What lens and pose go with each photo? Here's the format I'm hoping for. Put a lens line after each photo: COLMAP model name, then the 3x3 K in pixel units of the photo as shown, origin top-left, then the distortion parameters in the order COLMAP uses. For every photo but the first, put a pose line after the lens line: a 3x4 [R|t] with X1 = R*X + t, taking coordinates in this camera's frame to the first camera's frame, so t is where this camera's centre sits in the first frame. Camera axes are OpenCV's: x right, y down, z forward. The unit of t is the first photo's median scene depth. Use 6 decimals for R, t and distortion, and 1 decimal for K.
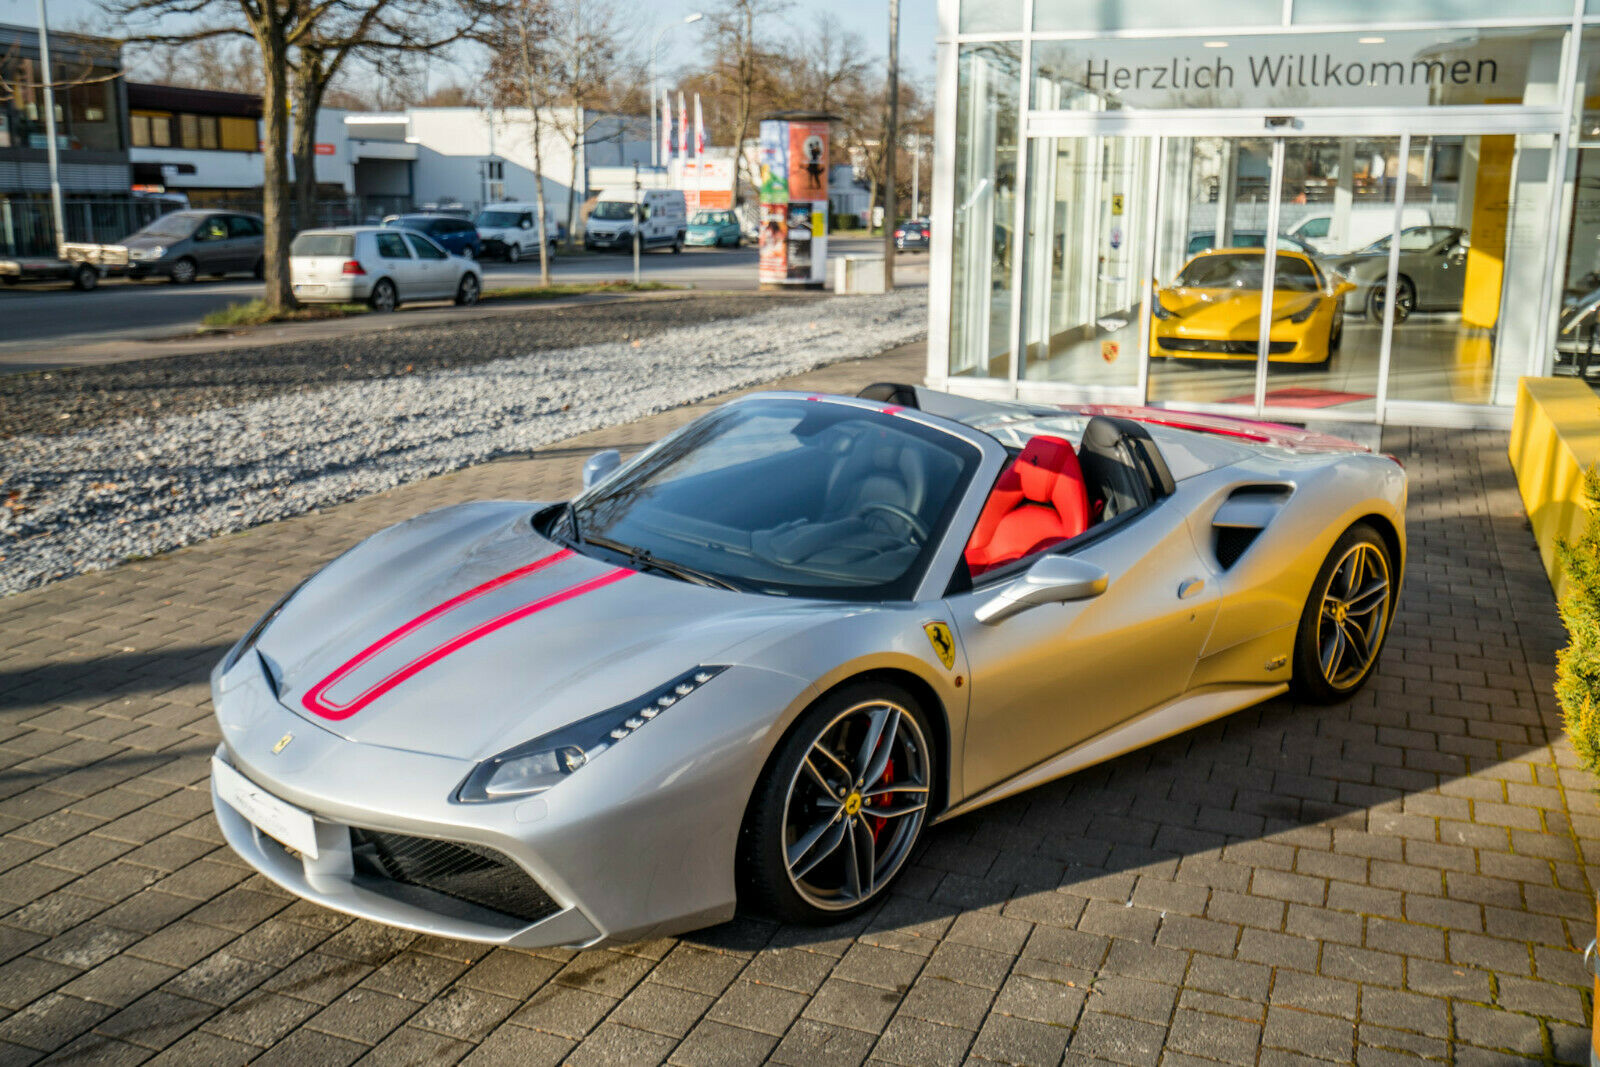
lens RADIAL K [[1556.2, 0, 794.4], [0, 1556.2, 538.4], [0, 0, 1]] dist [0.012231, 0.000396]
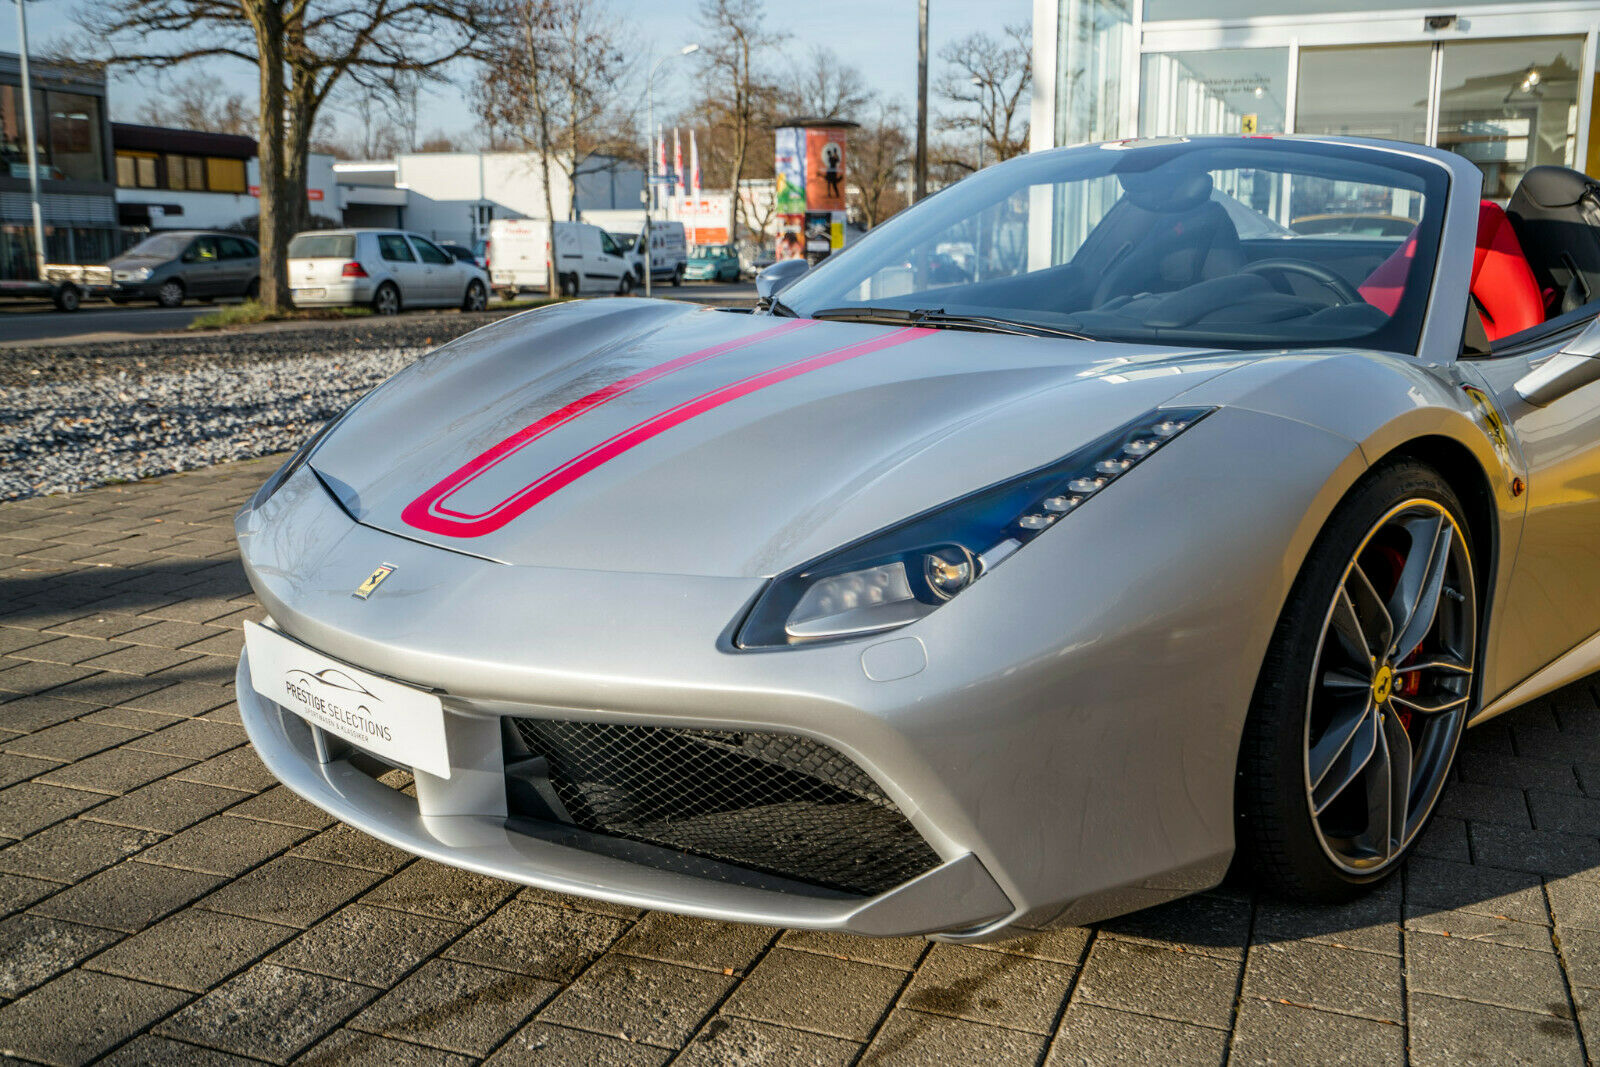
lens RADIAL K [[1556.2, 0, 794.4], [0, 1556.2, 538.4], [0, 0, 1]] dist [0.012231, 0.000396]
pose [[0.999868, -0.014133, 0.008068, -0.071784], [0.014396, 0.999334, -0.033521, 0.053525], [-0.007589, 0.033633, 0.999405, 0.174704]]
